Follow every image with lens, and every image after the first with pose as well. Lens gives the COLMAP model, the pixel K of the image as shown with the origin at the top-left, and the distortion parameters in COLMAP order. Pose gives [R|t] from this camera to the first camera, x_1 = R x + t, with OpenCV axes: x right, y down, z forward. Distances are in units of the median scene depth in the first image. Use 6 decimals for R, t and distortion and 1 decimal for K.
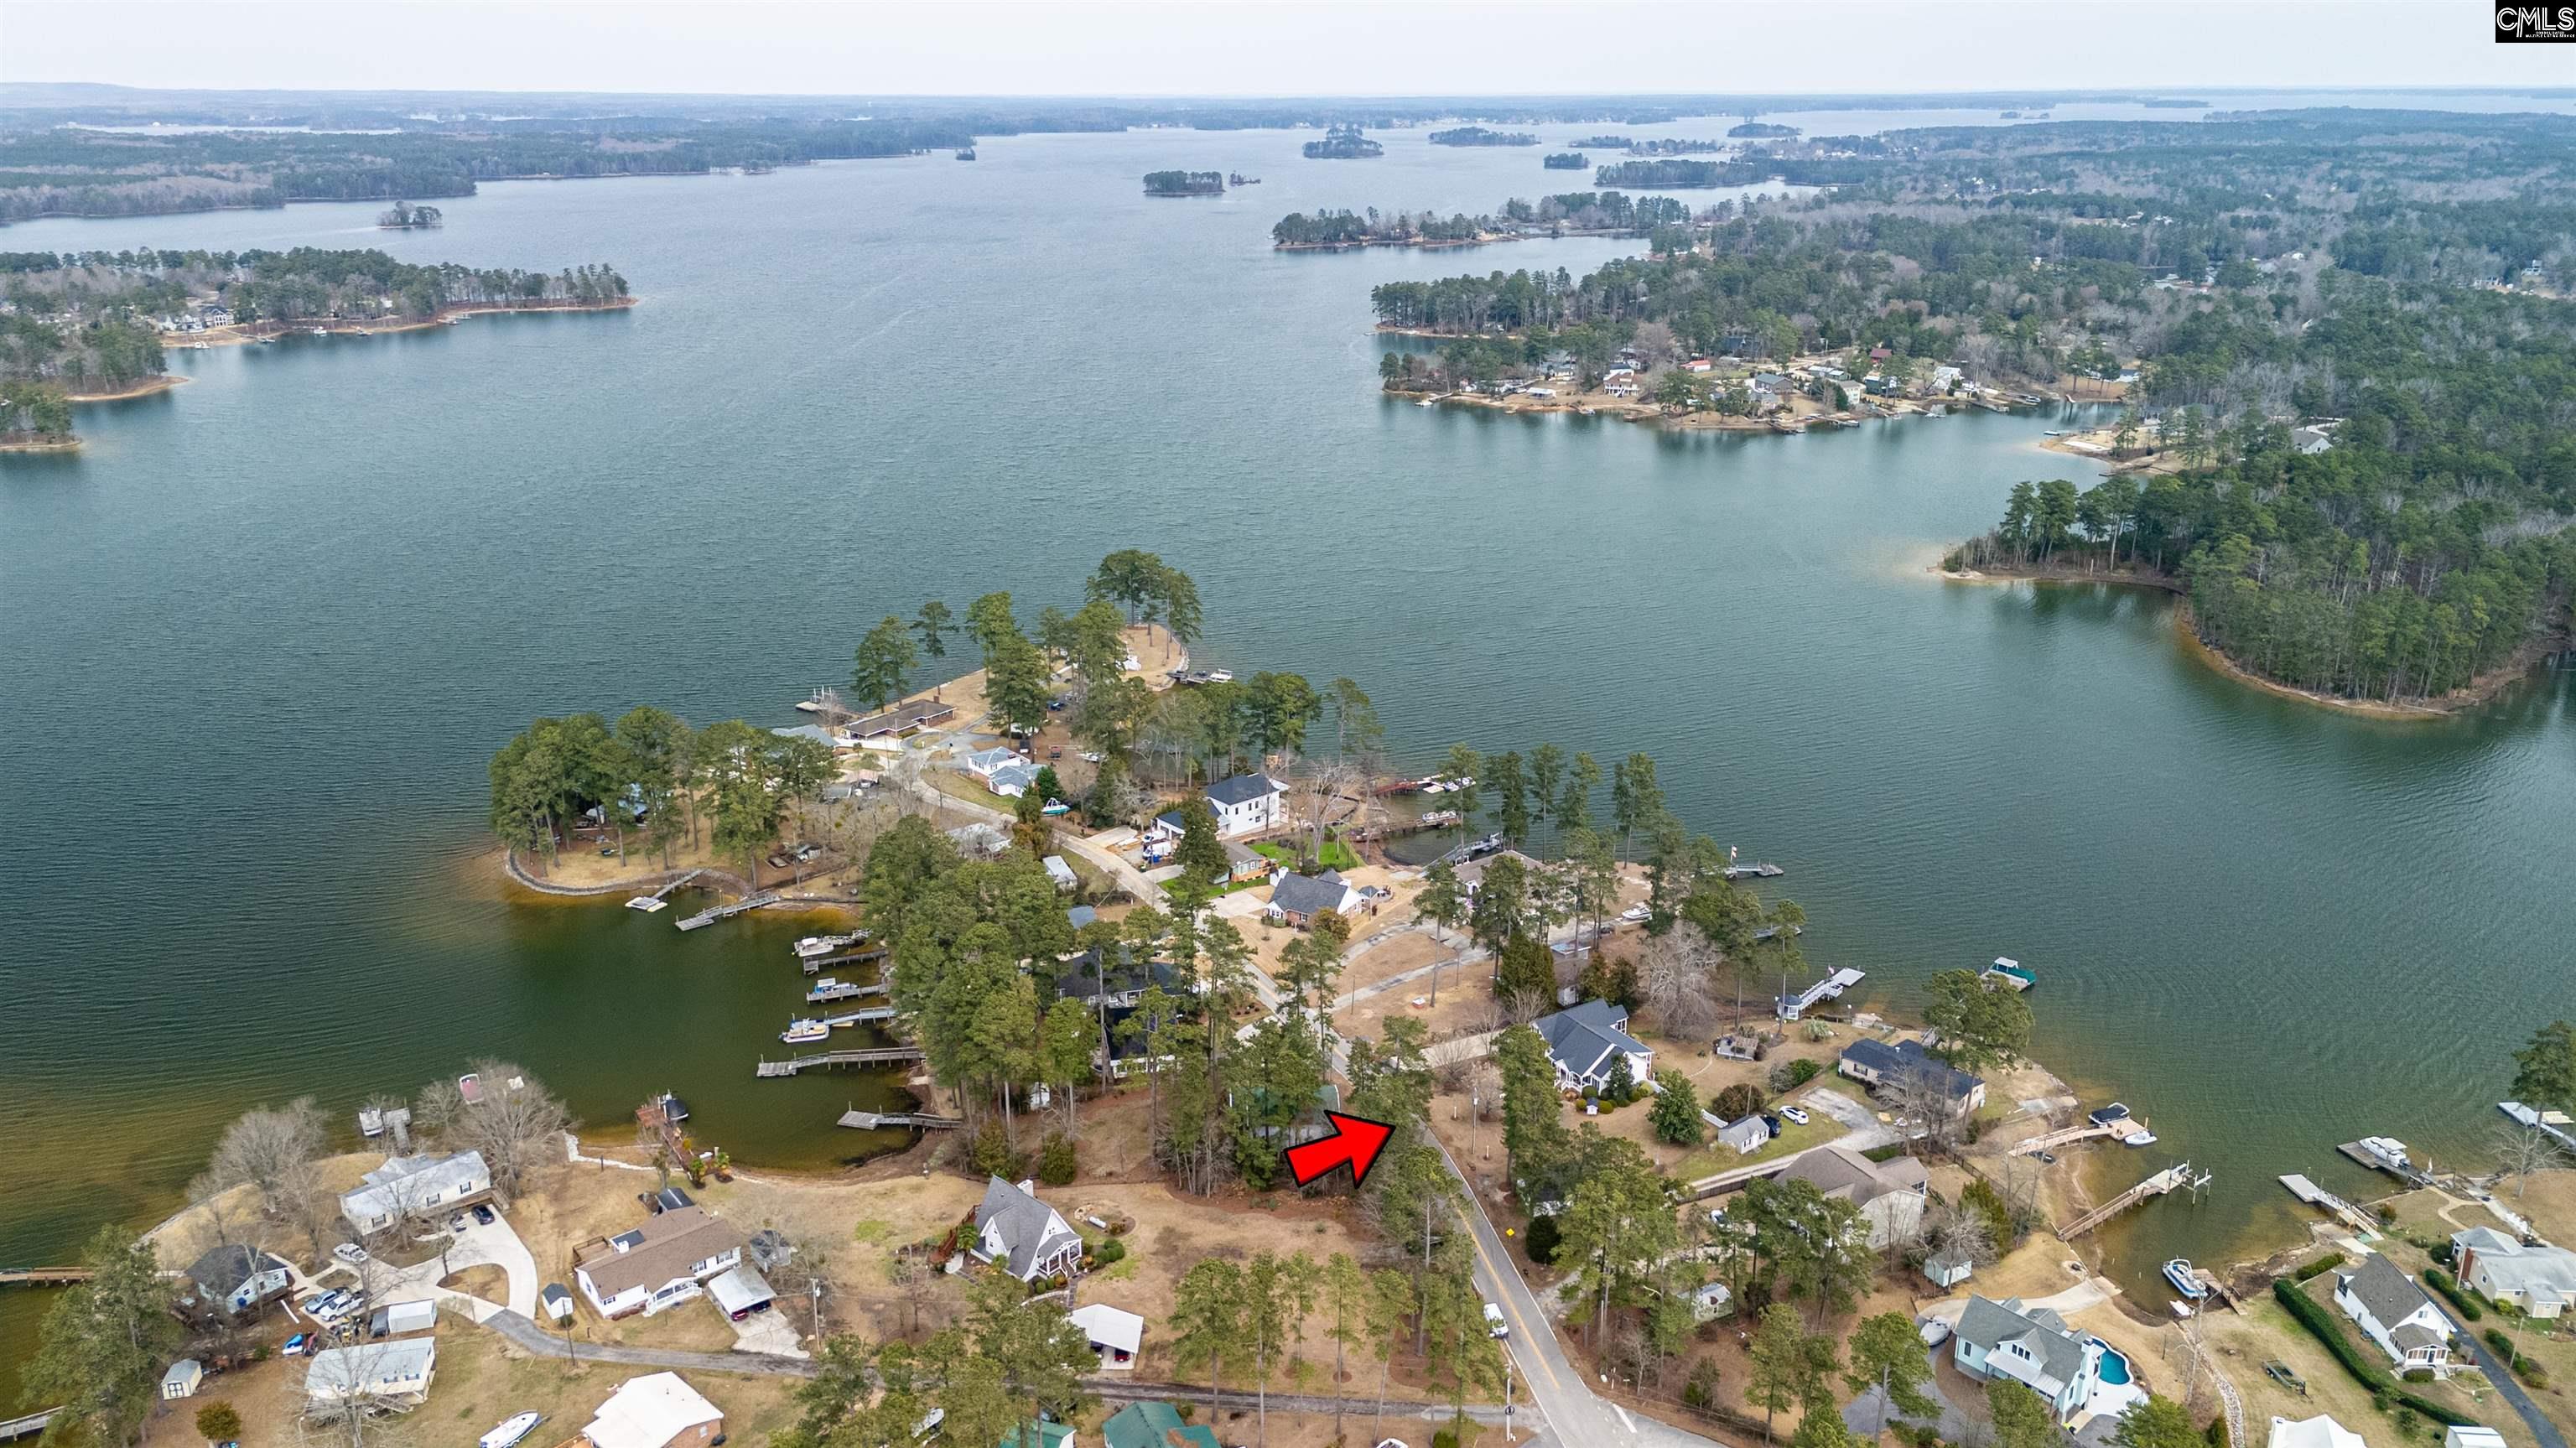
lens RADIAL K [[1838.8, 0, 1288.0], [0, 1838.8, 724.0], [0, 0, 1]] dist [0.060165, -0.003323]
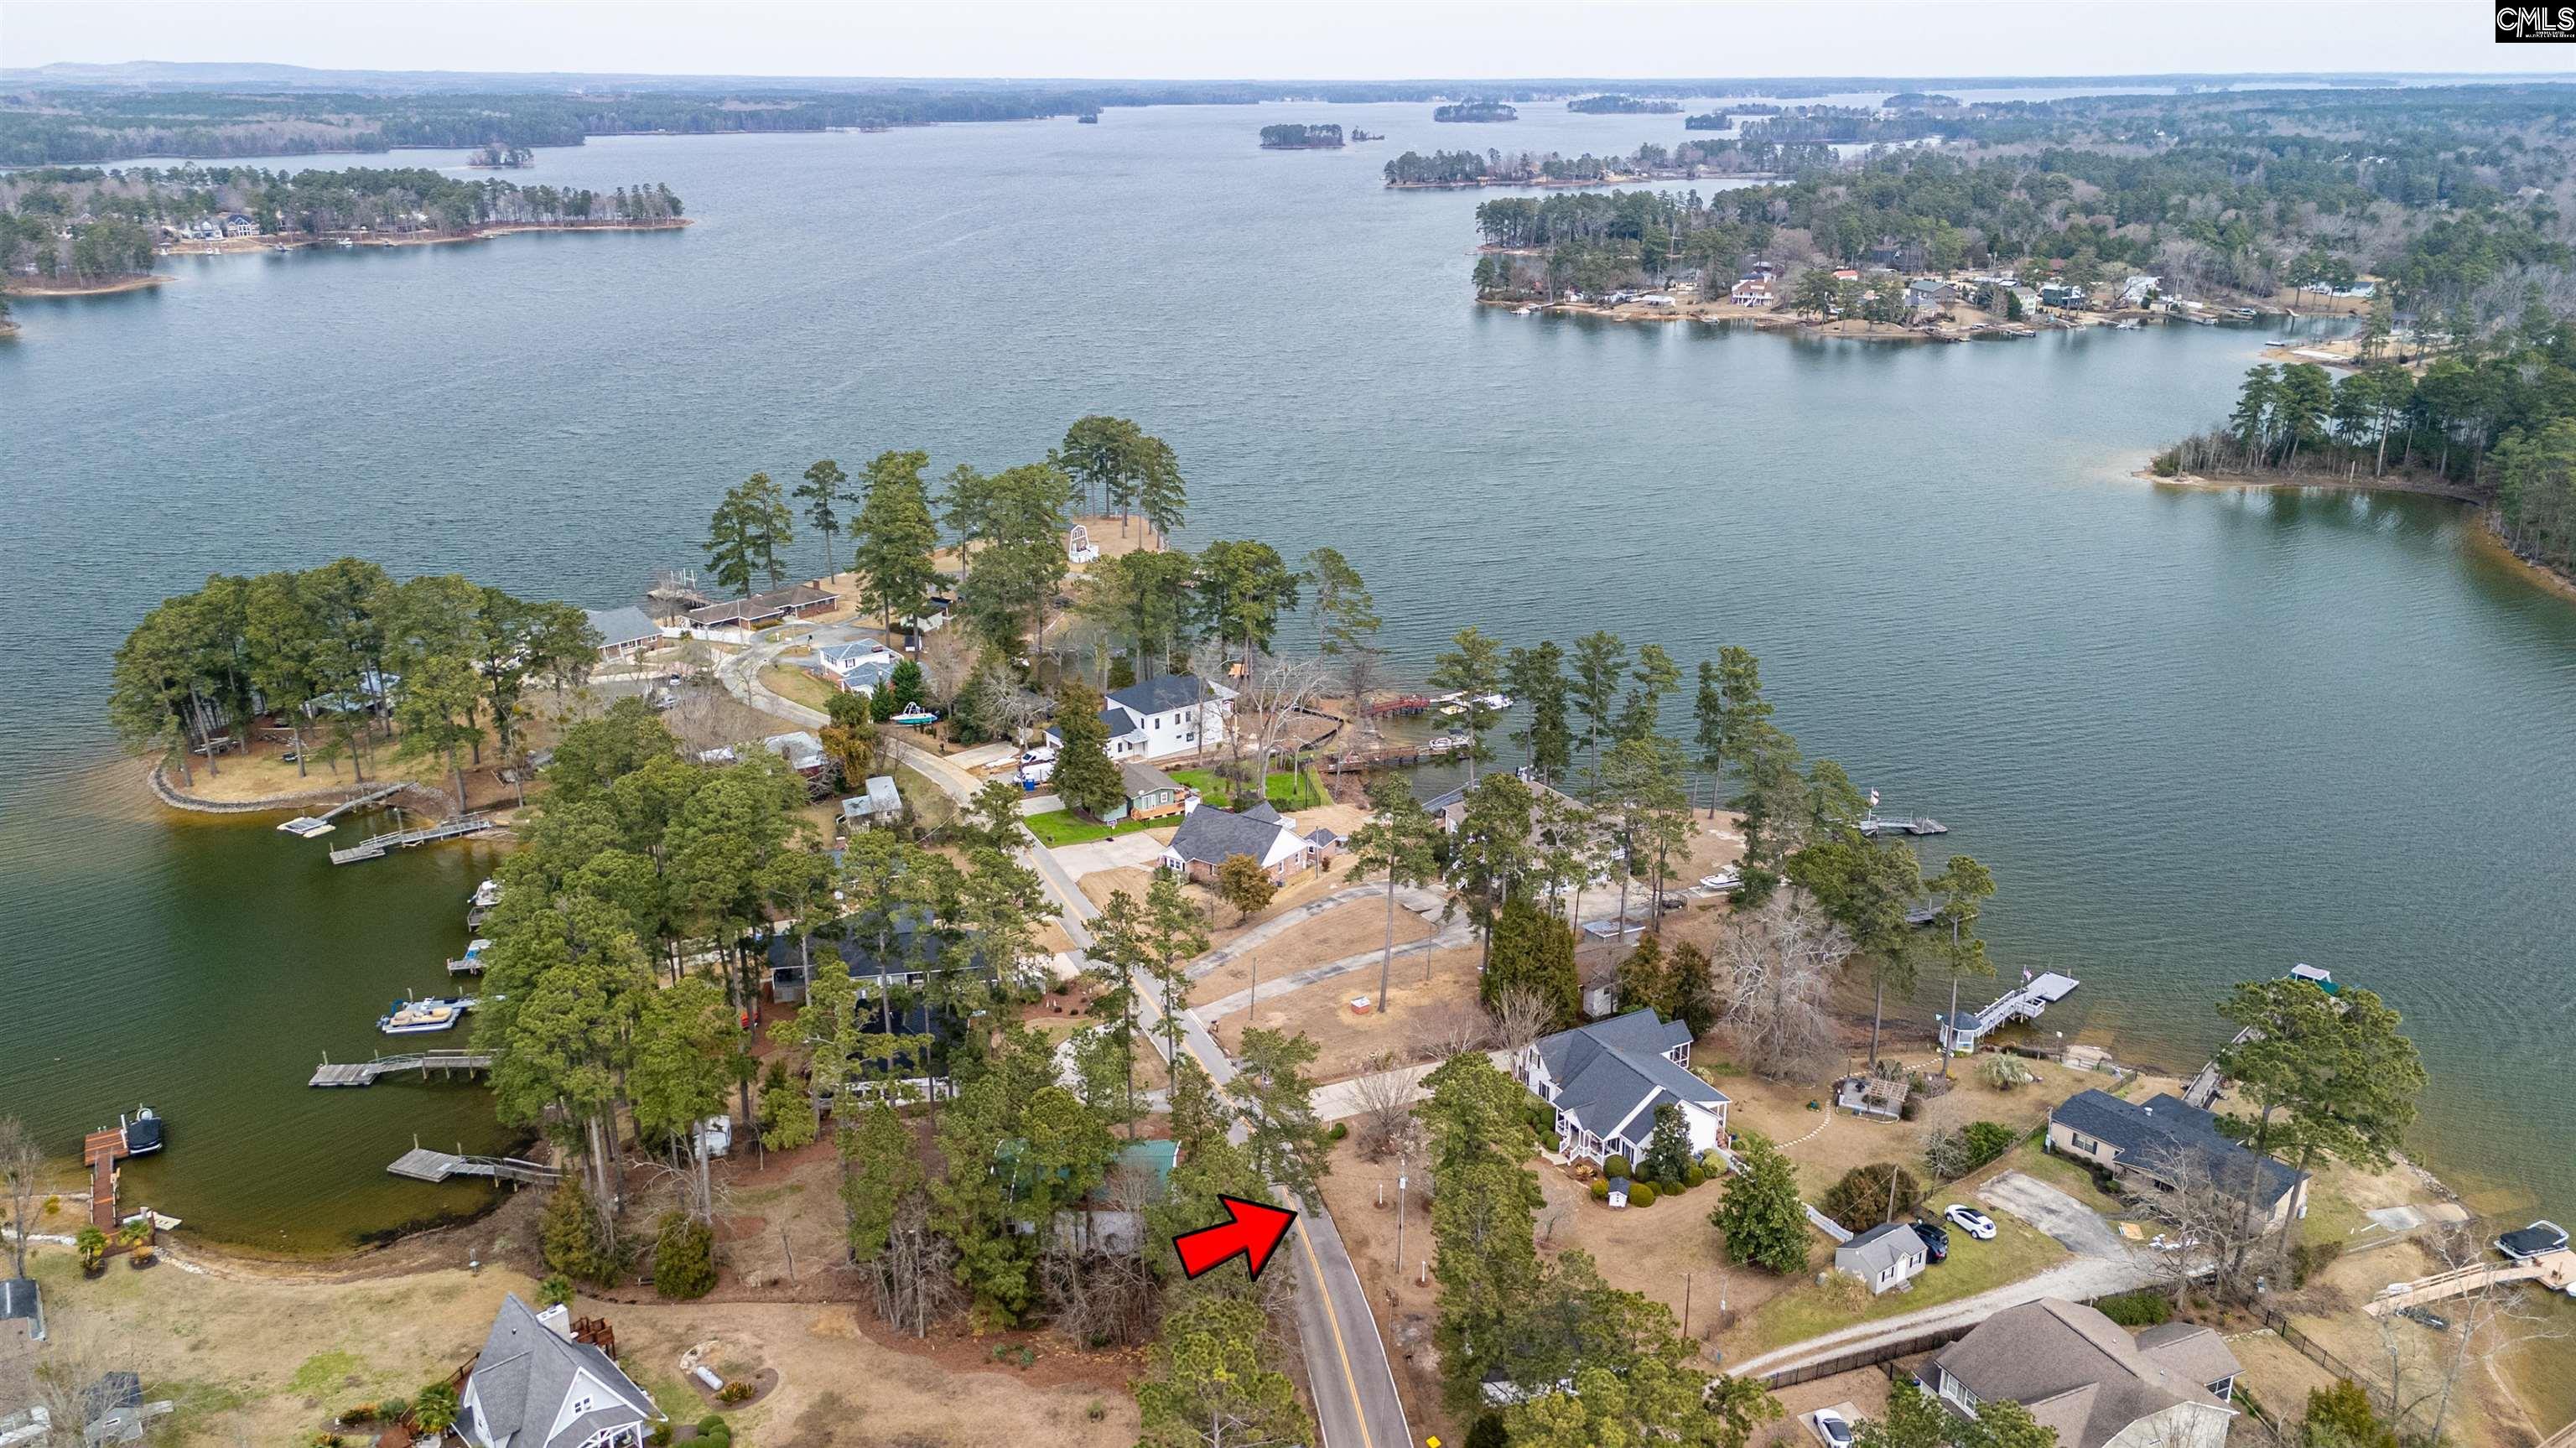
lens RADIAL K [[1840.5, 0, 1288.0], [0, 1840.5, 724.0], [0, 0, 1]] dist [0.040588, 0.000211]
pose [[0.997304, 0.023871, -0.069387, 0.059471], [-0.023471, 0.999703, 0.006582, 0.034876], [0.069523, -0.004936, 0.997568, 0.249734]]
